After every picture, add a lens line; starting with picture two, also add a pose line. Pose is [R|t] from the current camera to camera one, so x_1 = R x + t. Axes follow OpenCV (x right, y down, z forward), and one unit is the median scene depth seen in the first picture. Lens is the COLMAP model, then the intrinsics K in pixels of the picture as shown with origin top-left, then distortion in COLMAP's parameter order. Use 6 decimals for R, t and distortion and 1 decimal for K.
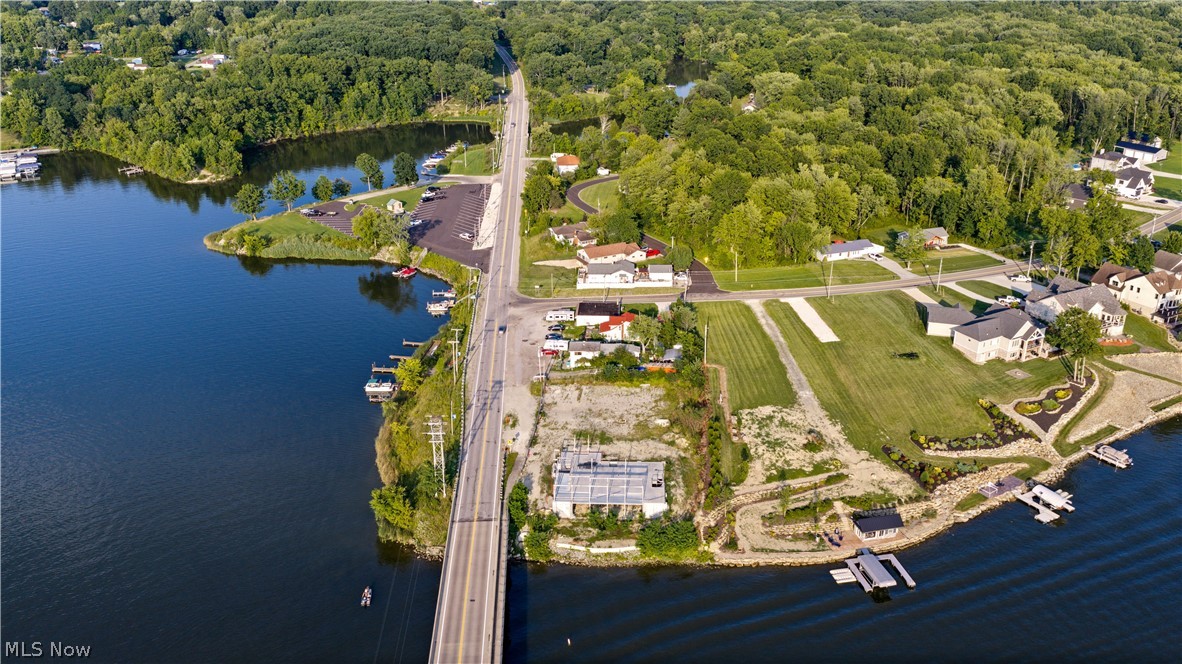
lens RADIAL K [[1004.2, 0, 595.3], [0, 1004.2, 332.2], [0, 0, 1]] dist [0.042718, -0.086210]
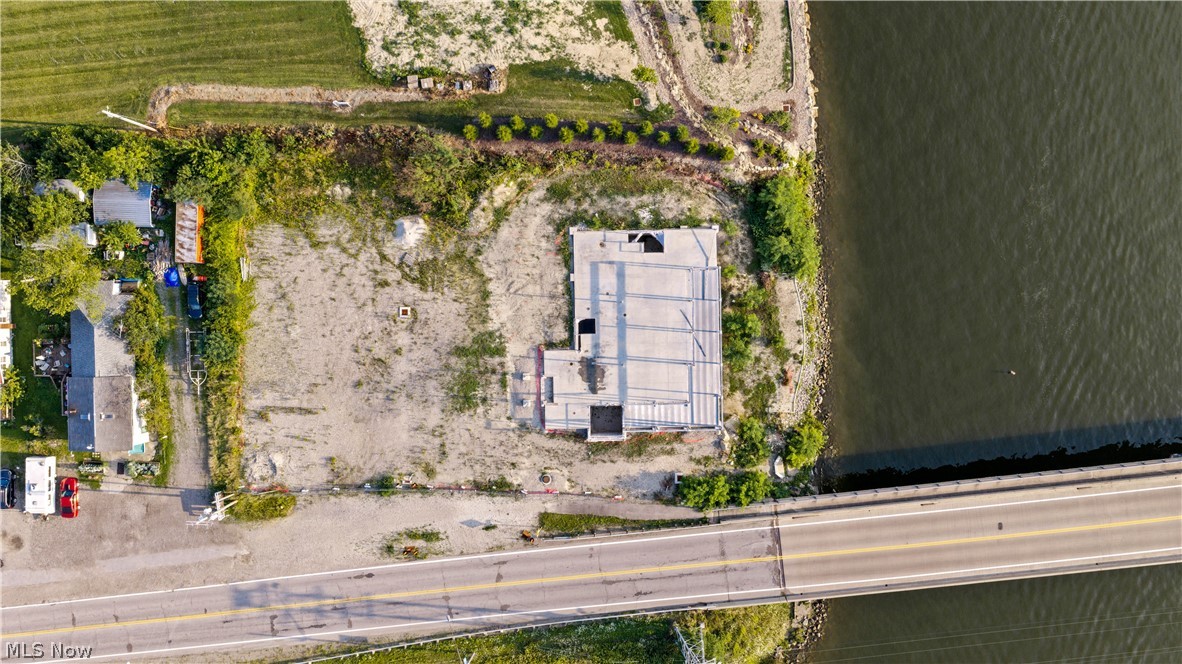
lens RADIAL K [[988.3, 0, 595.6], [0, 988.3, 329.4], [0, 0, 1]] dist [0.040465, -0.081971]
pose [[-0.055213, -0.998423, -0.010148, 0.021794], [0.398862, -0.031372, 0.916474, -0.346379], [-0.915347, 0.046554, 0.399965, 0.801180]]
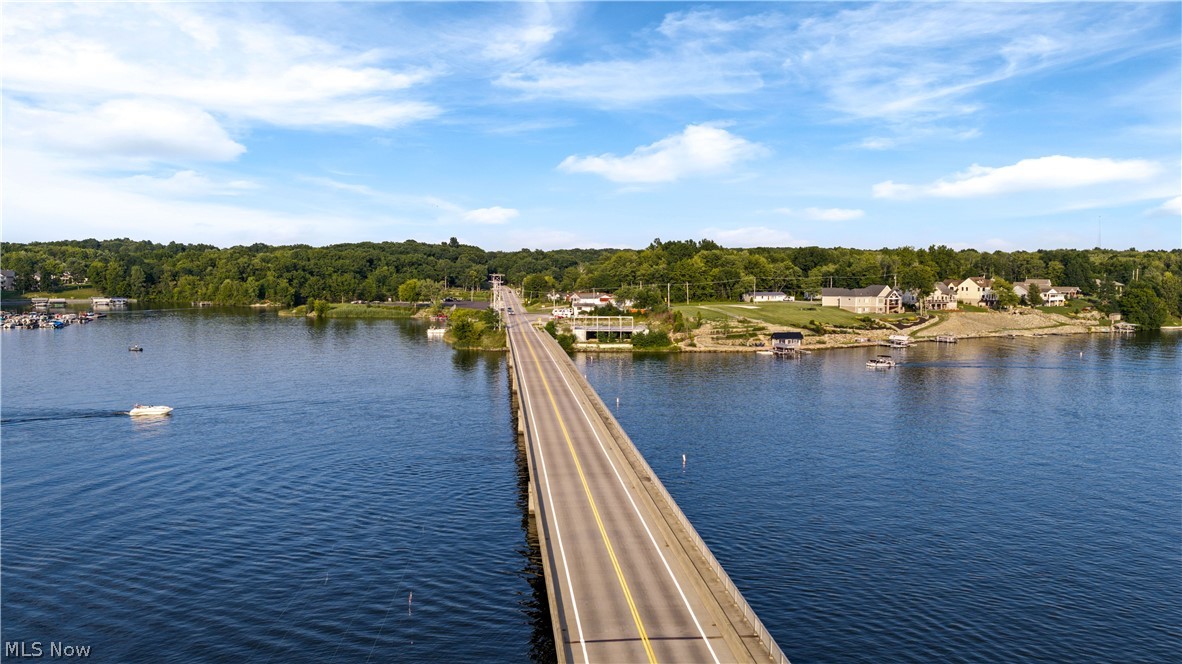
lens RADIAL K [[988.3, 0, 595.6], [0, 988.3, 329.4], [0, 0, 1]] dist [0.040465, -0.081971]
pose [[0.998754, 0.005484, 0.049611, -0.077926], [0.011294, 0.943331, -0.331661, 0.628878], [-0.048618, 0.331808, 0.942093, -0.376895]]
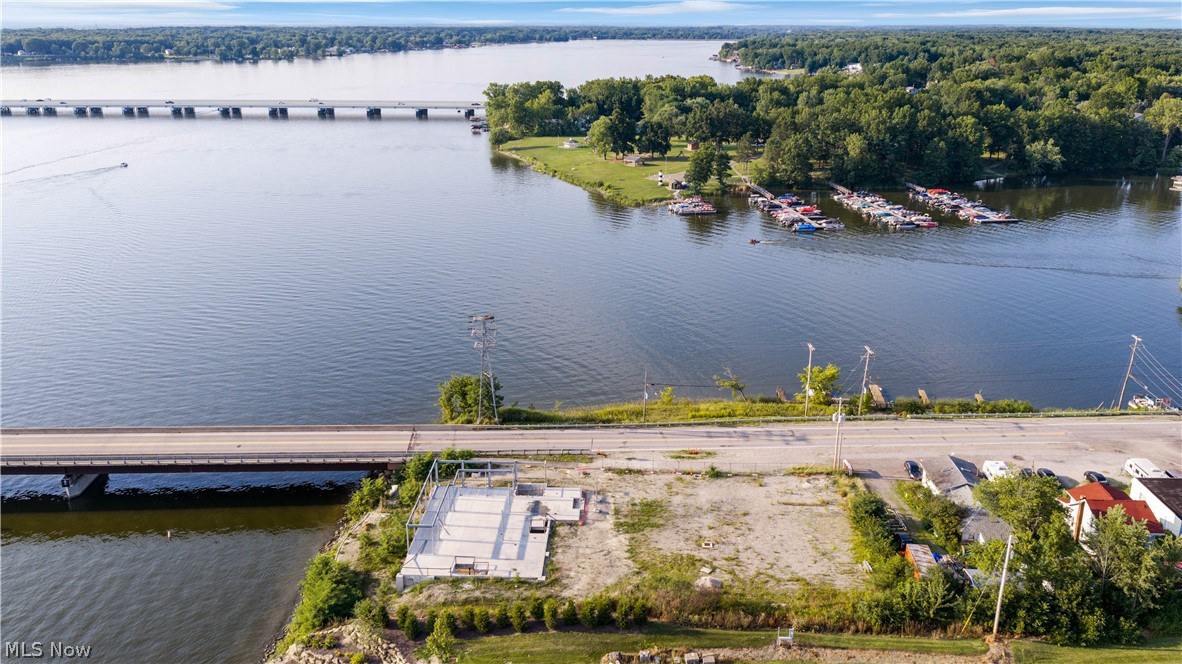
lens RADIAL K [[988.3, 0, 595.6], [0, 988.3, 329.4], [0, 0, 1]] dist [0.040465, -0.081971]
pose [[0.004567, 0.303808, -0.952722, 0.529621], [-0.396726, 0.875097, 0.277152, -0.139991], [0.917926, 0.376704, 0.124525, 0.931069]]
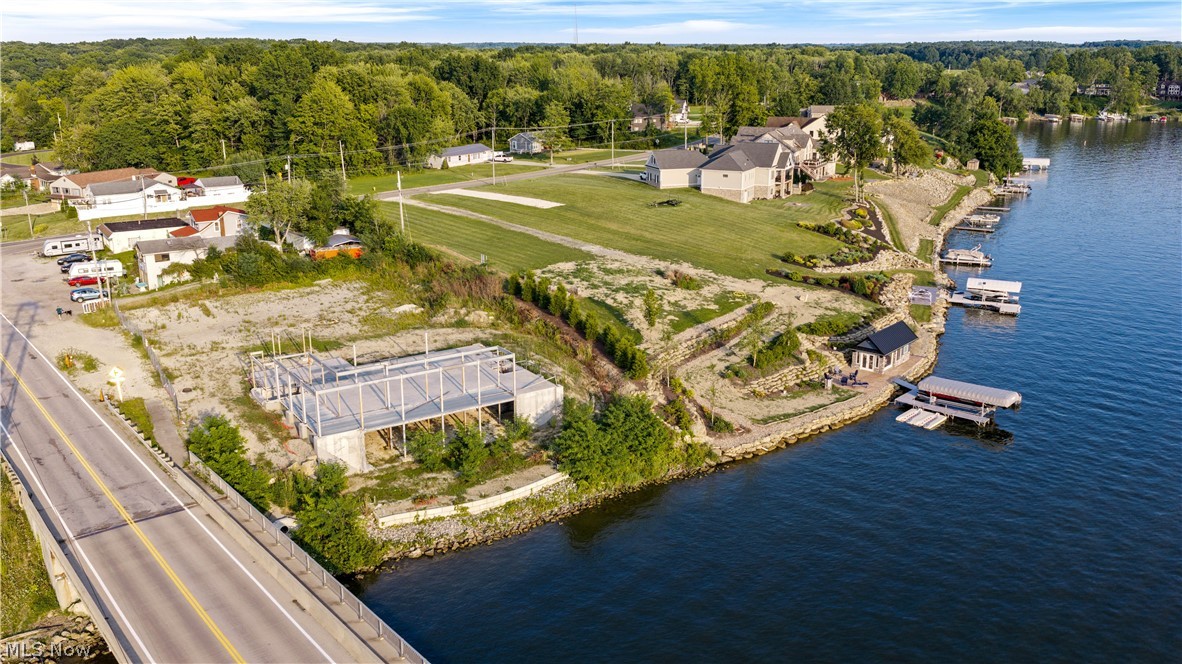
lens RADIAL K [[988.3, 0, 595.6], [0, 988.3, 329.4], [0, 0, 1]] dist [0.040465, -0.081971]
pose [[0.808144, -0.156291, 0.567870, -0.160177], [0.229624, 0.971464, -0.059411, 0.167114], [-0.542380, 0.178410, 0.820971, 0.584817]]
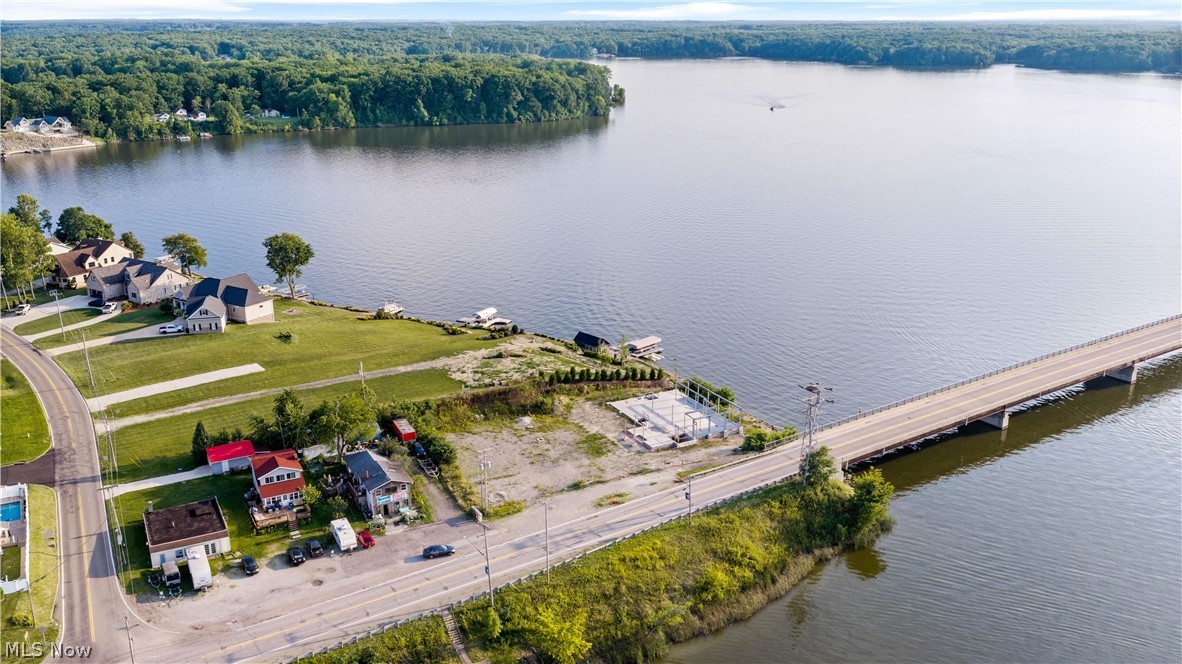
lens RADIAL K [[988.3, 0, 595.6], [0, 988.3, 329.4], [0, 0, 1]] dist [0.040465, -0.081971]
pose [[-0.509244, -0.255948, 0.821682, -0.674627], [0.341325, 0.816389, 0.465839, -0.364585], [-0.790043, 0.517686, -0.328380, 1.300380]]
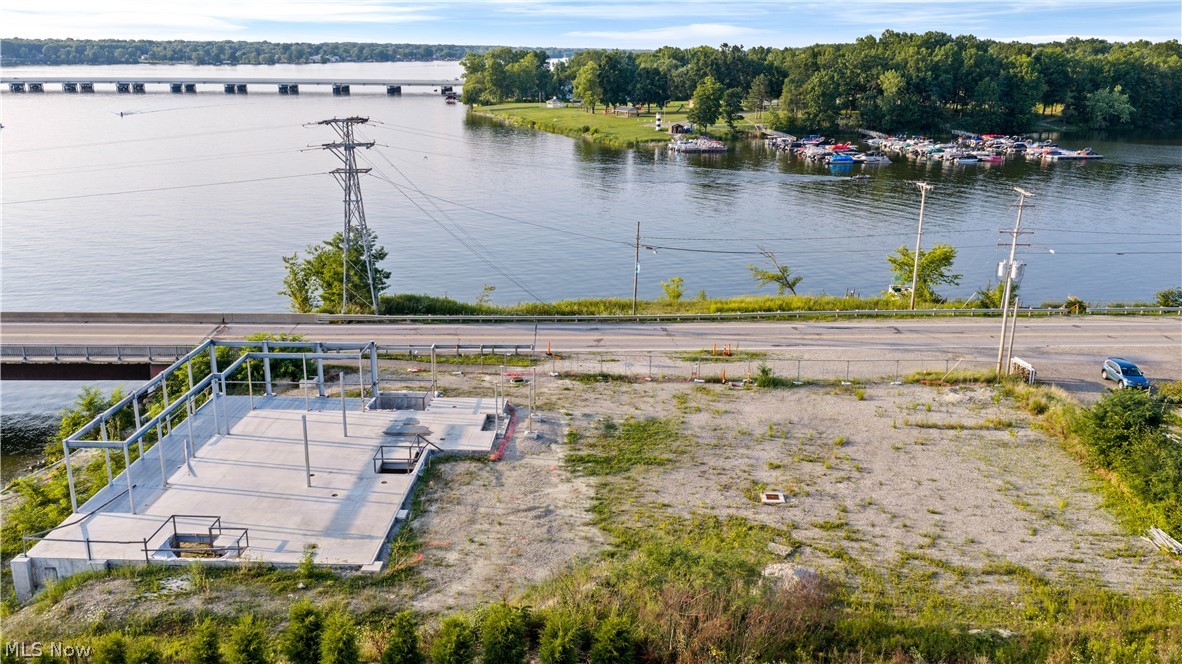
lens RADIAL K [[988.3, 0, 595.6], [0, 988.3, 329.4], [0, 0, 1]] dist [0.040465, -0.081971]
pose [[0.007912, 0.272903, -0.962009, 0.258847], [-0.400148, 0.882520, 0.247063, 0.016725], [0.916416, 0.382991, 0.116185, 1.019536]]
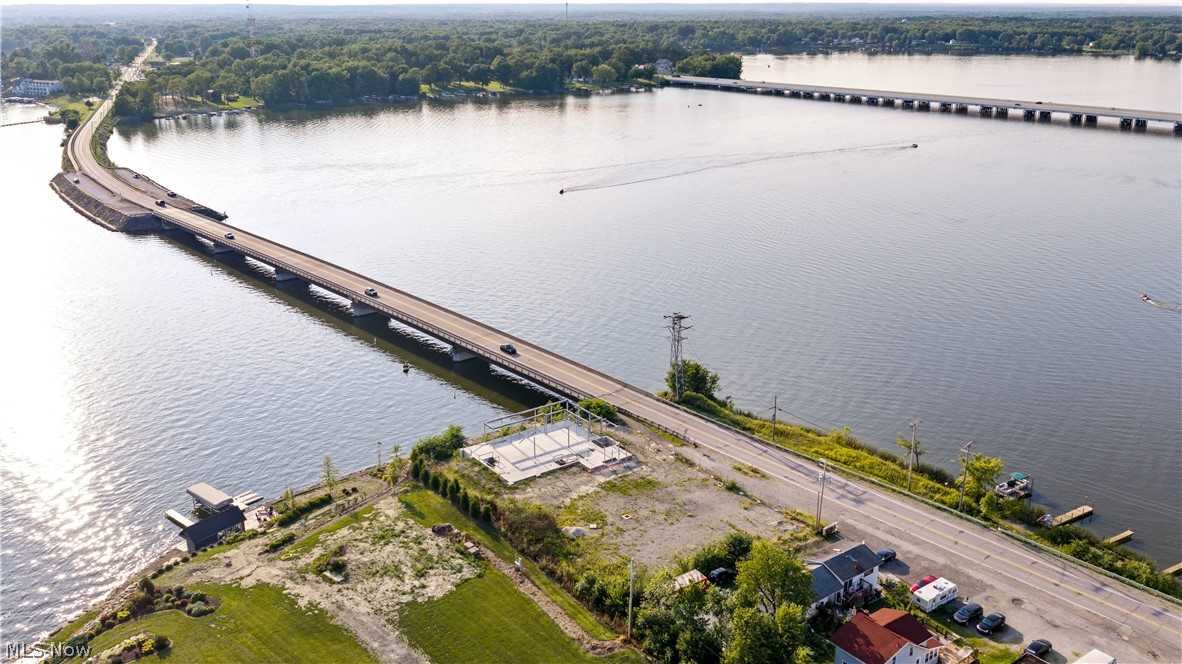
lens RADIAL K [[988.3, 0, 595.6], [0, 988.3, 329.4], [0, 0, 1]] dist [0.040465, -0.081971]
pose [[-0.783331, 0.201698, -0.587972, 0.438979], [-0.238552, 0.775922, 0.583985, -0.415851], [0.574009, 0.597715, -0.559688, 1.409503]]
